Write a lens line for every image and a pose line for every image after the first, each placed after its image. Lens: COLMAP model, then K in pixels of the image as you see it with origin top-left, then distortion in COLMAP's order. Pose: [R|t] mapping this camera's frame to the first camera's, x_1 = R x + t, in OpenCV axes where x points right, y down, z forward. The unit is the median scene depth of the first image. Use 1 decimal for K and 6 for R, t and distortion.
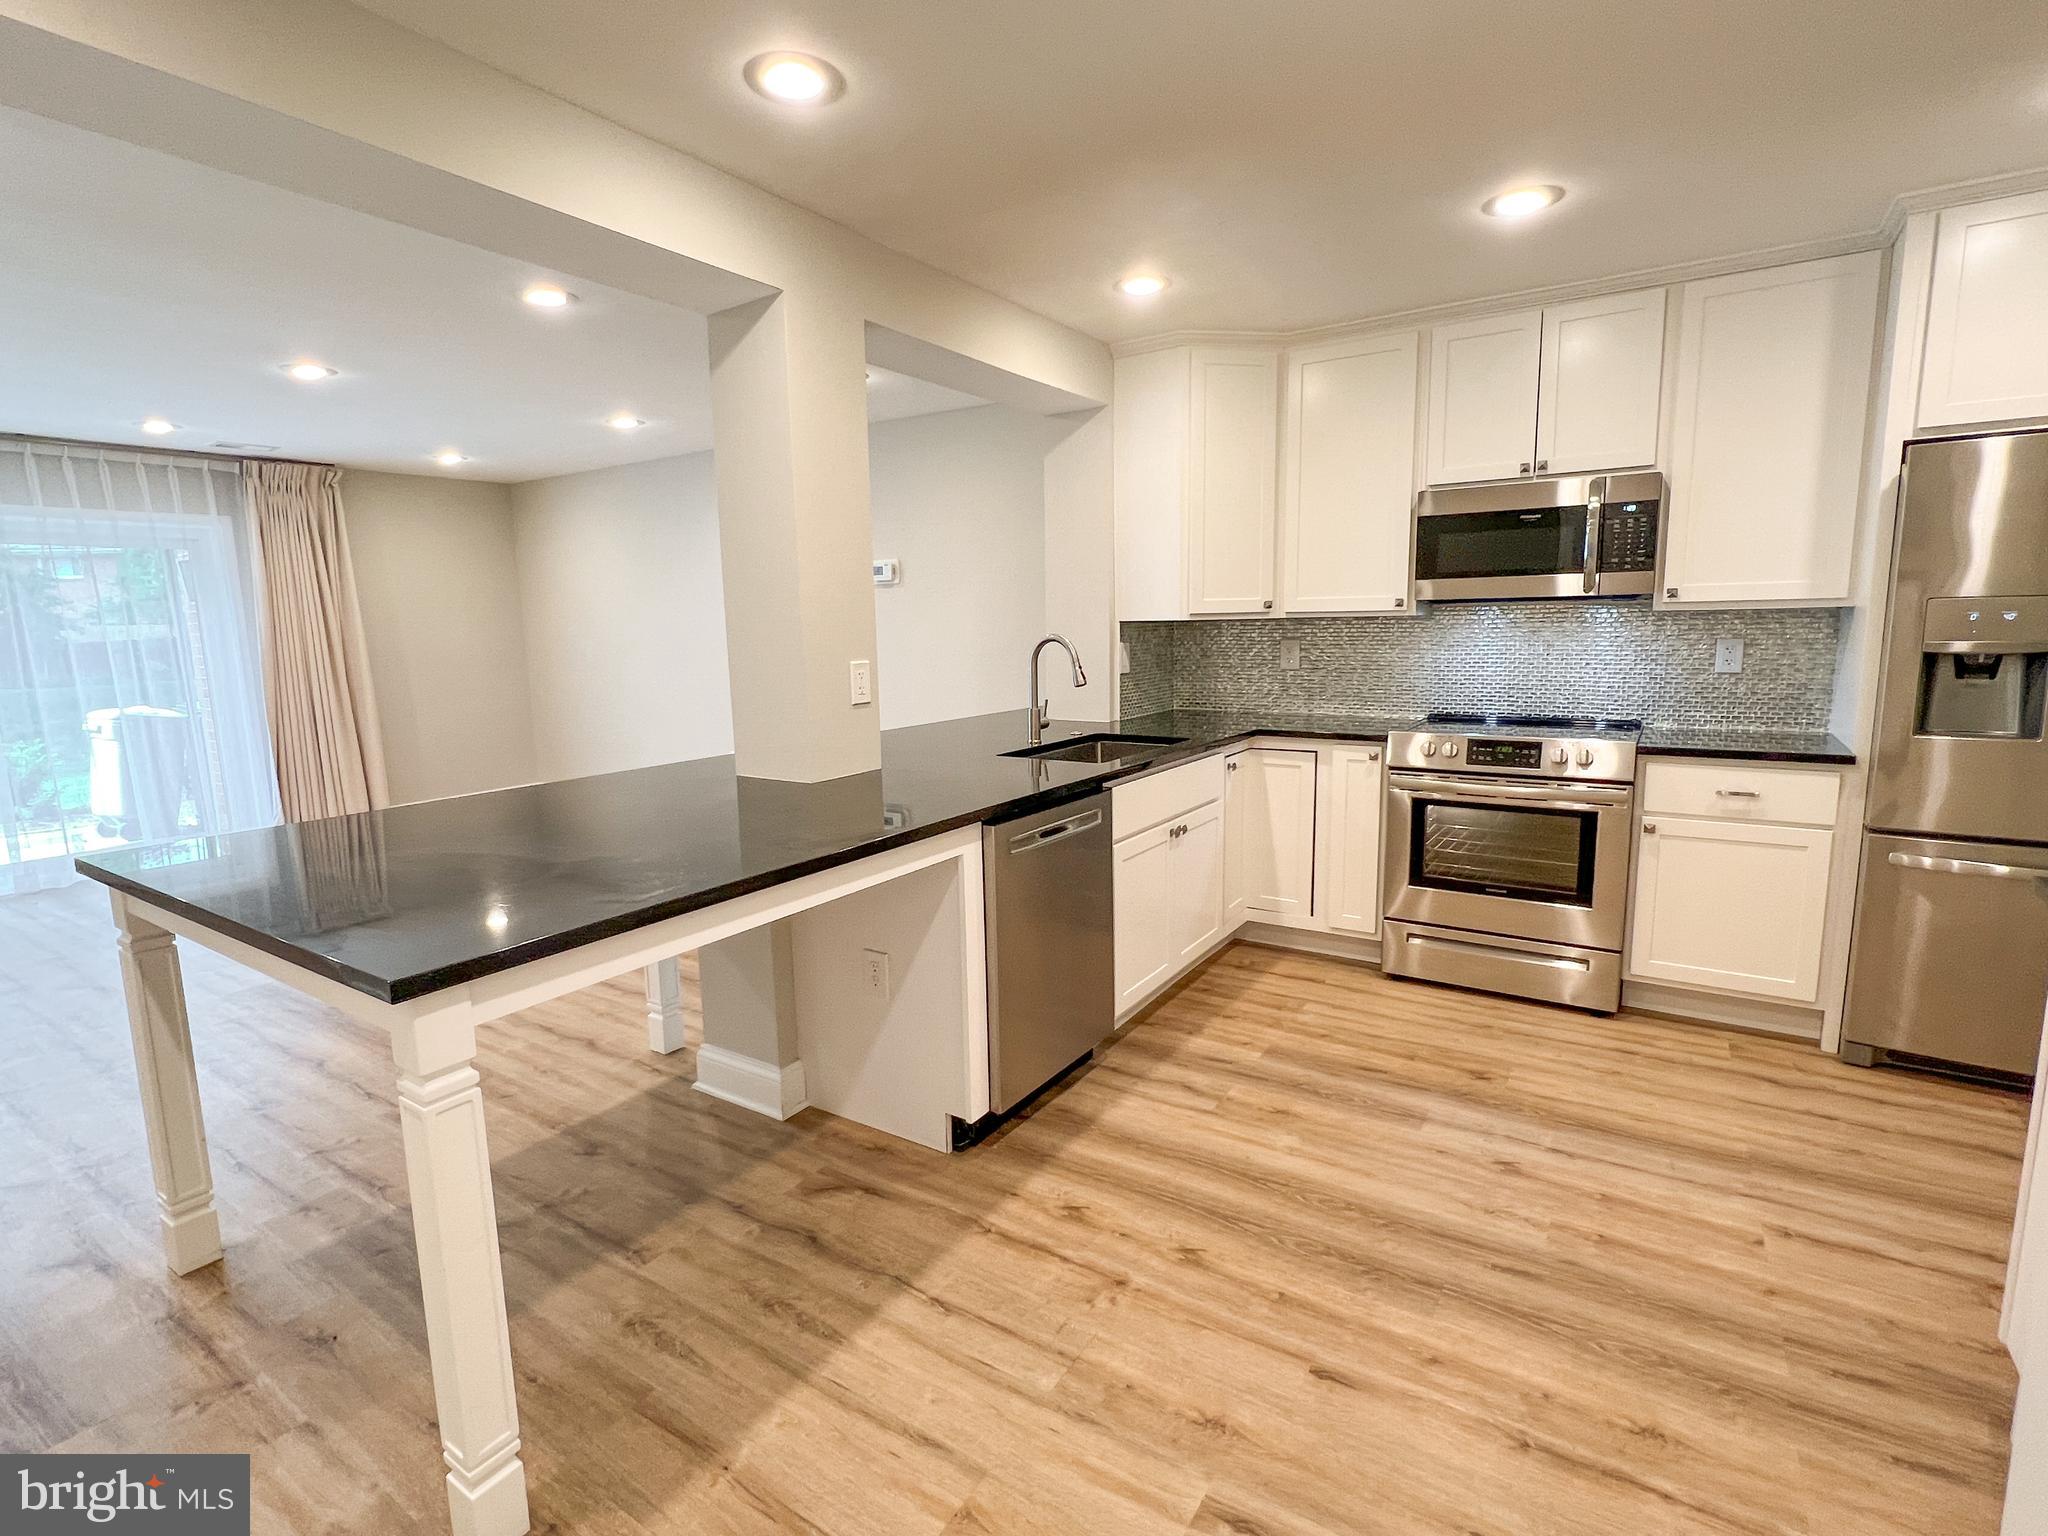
lens RADIAL K [[977.7, 0, 1021.7], [0, 977.7, 773.0], [0, 0, 1]] dist [-0.004211, 0.001047]
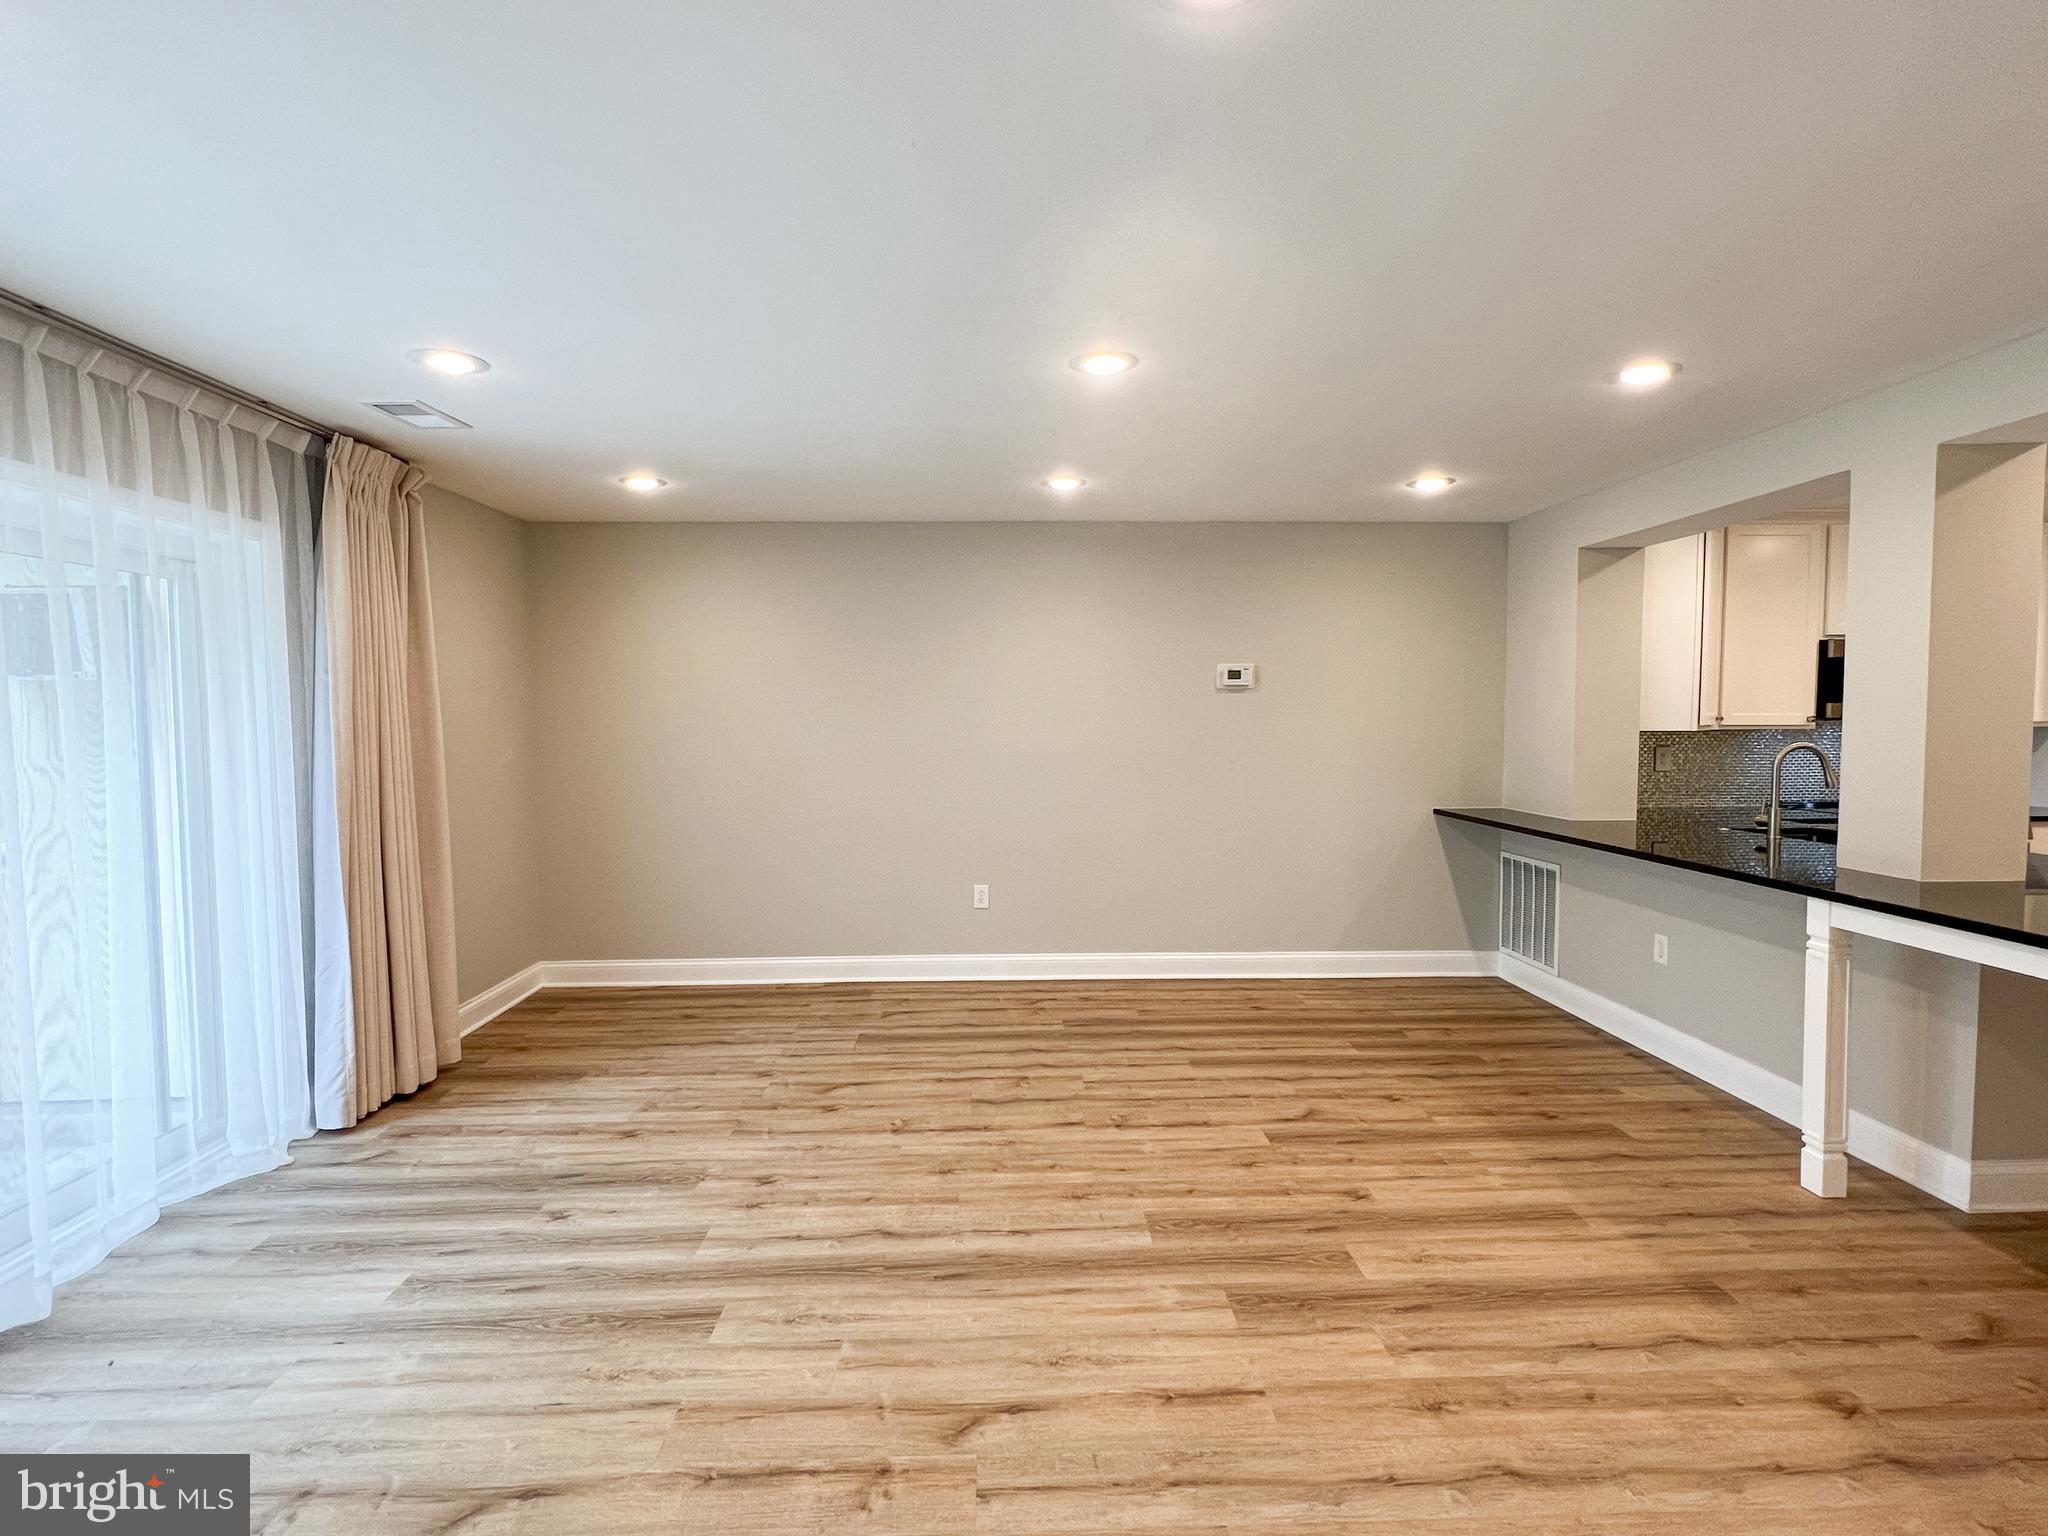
lens RADIAL K [[977.7, 0, 1028.4], [0, 977.7, 753.4], [0, 0, 1]] dist [-0.004211, 0.001047]
pose [[0.817599, -0.005515, 0.575762, -1.379213], [0.080219, 0.991293, -0.104417, -0.082187], [-0.570173, 0.131558, 0.810923, 0.590571]]
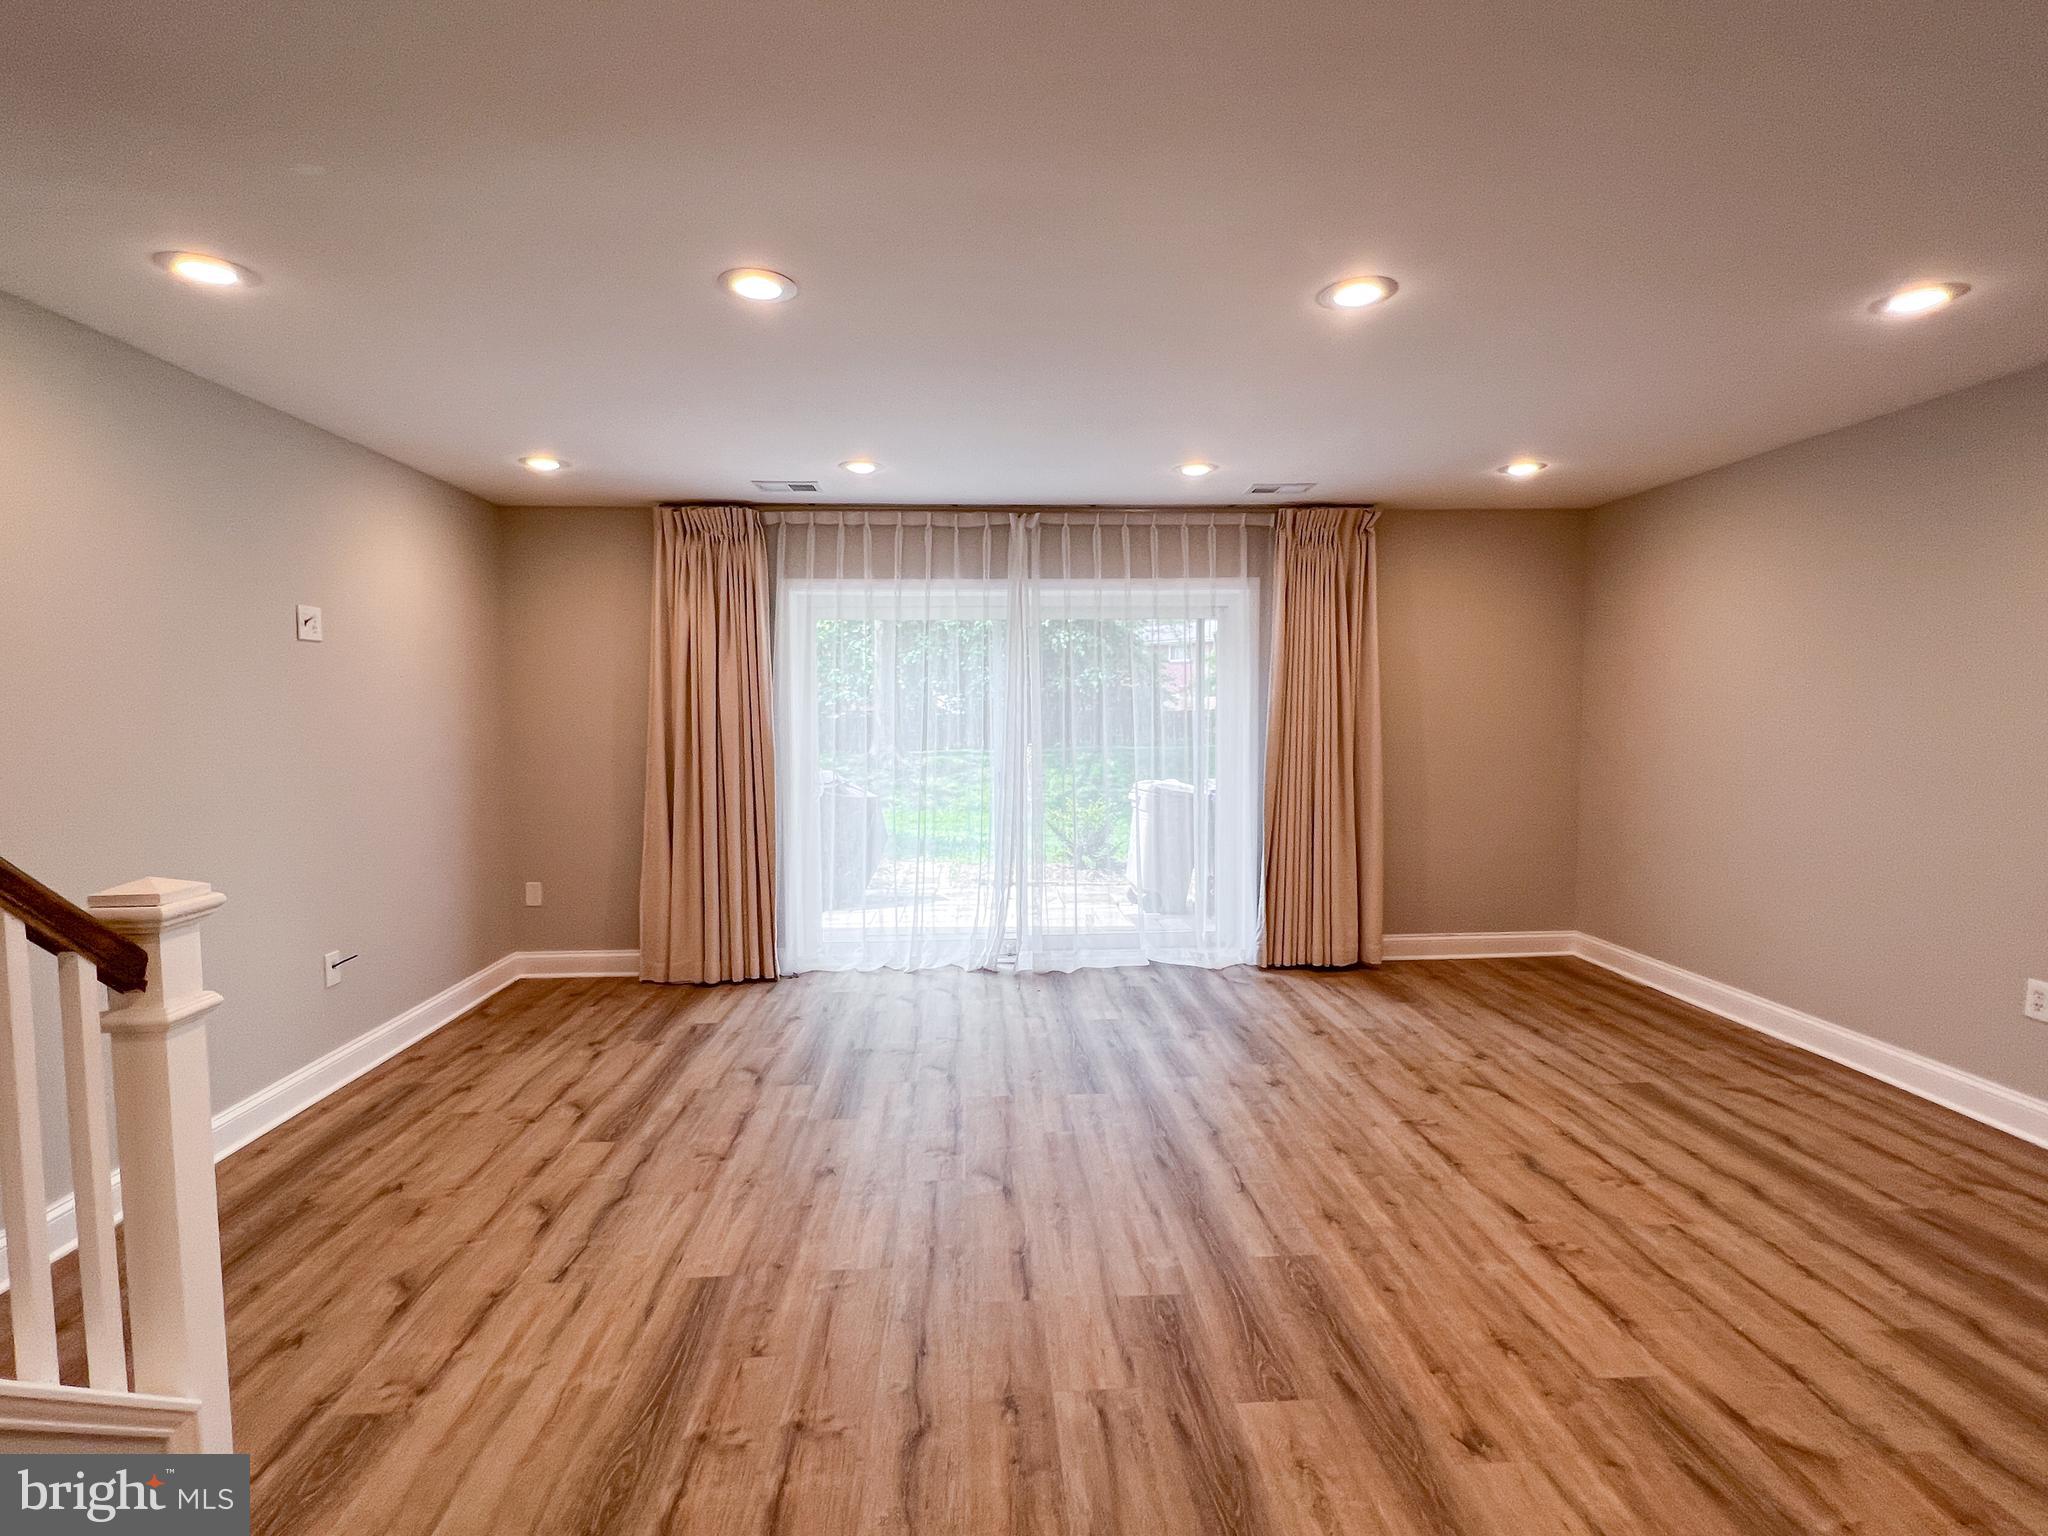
lens RADIAL K [[977.7, 0, 1018.1], [0, 977.7, 767.9], [0, 0, 1]] dist [-0.004211, 0.001047]
pose [[0.590196, 0.068660, -0.804335, -0.408776], [-0.135444, 0.990674, -0.014819, -0.097606], [0.795816, 0.117688, 0.593992, 0.596072]]
